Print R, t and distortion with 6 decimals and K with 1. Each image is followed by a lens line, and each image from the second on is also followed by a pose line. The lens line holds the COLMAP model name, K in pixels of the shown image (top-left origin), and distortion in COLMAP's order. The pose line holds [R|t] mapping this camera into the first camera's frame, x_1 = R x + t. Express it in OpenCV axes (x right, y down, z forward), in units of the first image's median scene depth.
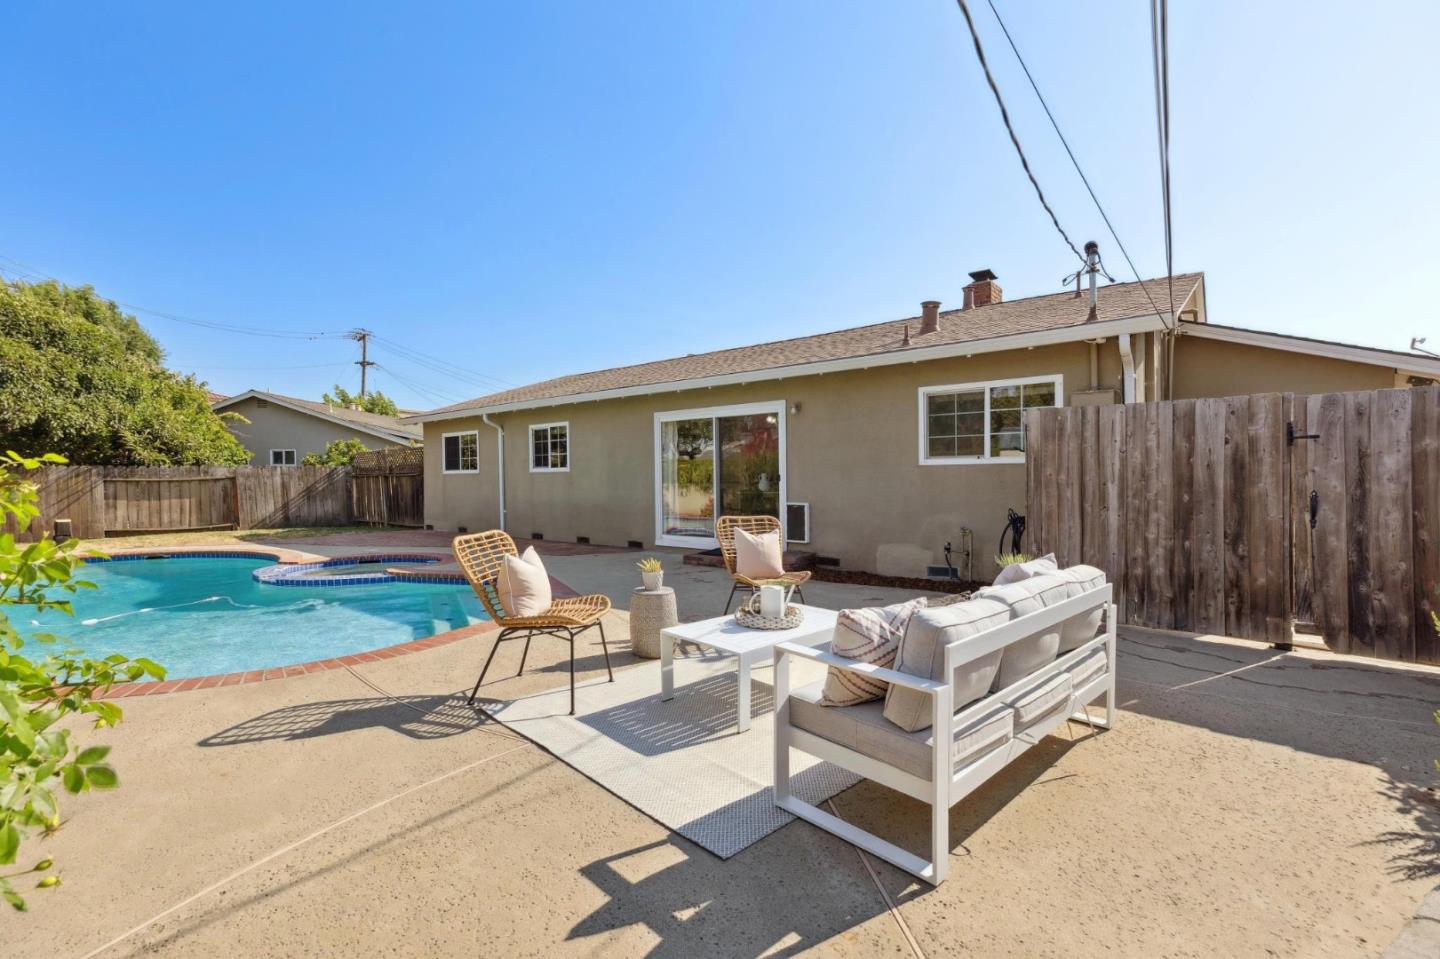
lens RADIAL K [[643.3, 0, 711.9], [0, 643.3, 471.1], [0, 0, 1]] dist [0.002469, 0.000384]
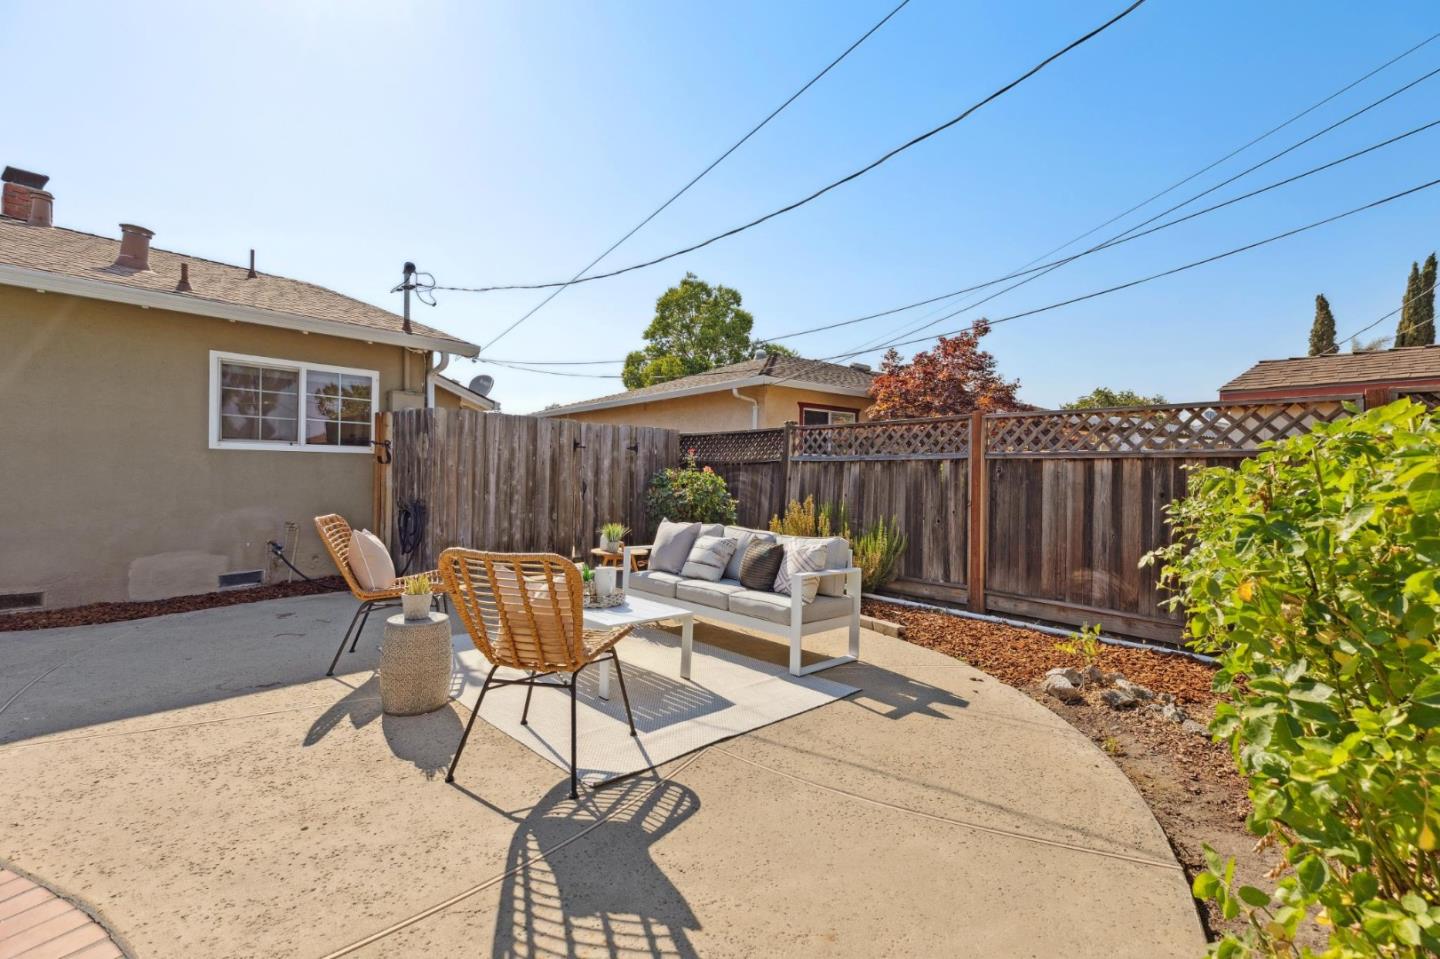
lens RADIAL K [[645.9, 0, 719.6], [0, 645.9, 466.0], [0, 0, 1]] dist [0.003463, 0.000484]
pose [[-0.003104, 0.015364, 0.999877, -0.413776], [-0.024252, 0.999587, -0.015435, 0.007639], [-0.999701, -0.024297, -0.002730, 0.333448]]
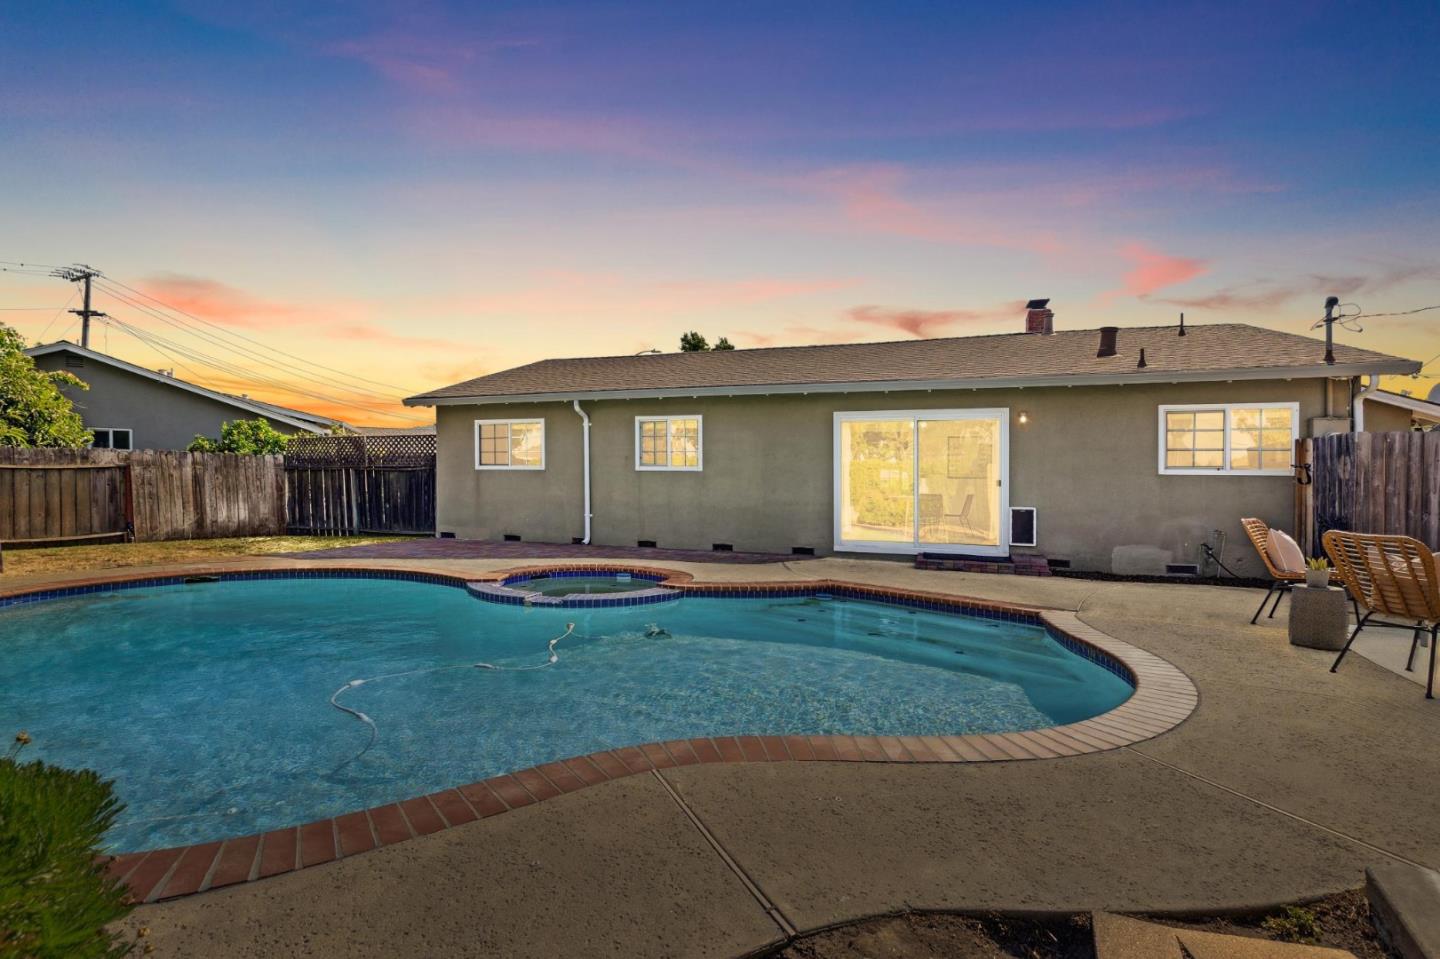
lens RADIAL K [[673.1, 0, 718.1], [0, 673.1, 482.4], [0, 0, 1]] dist [0.003324, -0.000292]
pose [[0.935015, 0.020203, 0.354031, -0.711451], [-0.023792, 0.999700, 0.005788, 0.013681], [-0.353808, -0.013835, 0.935216, 0.155298]]
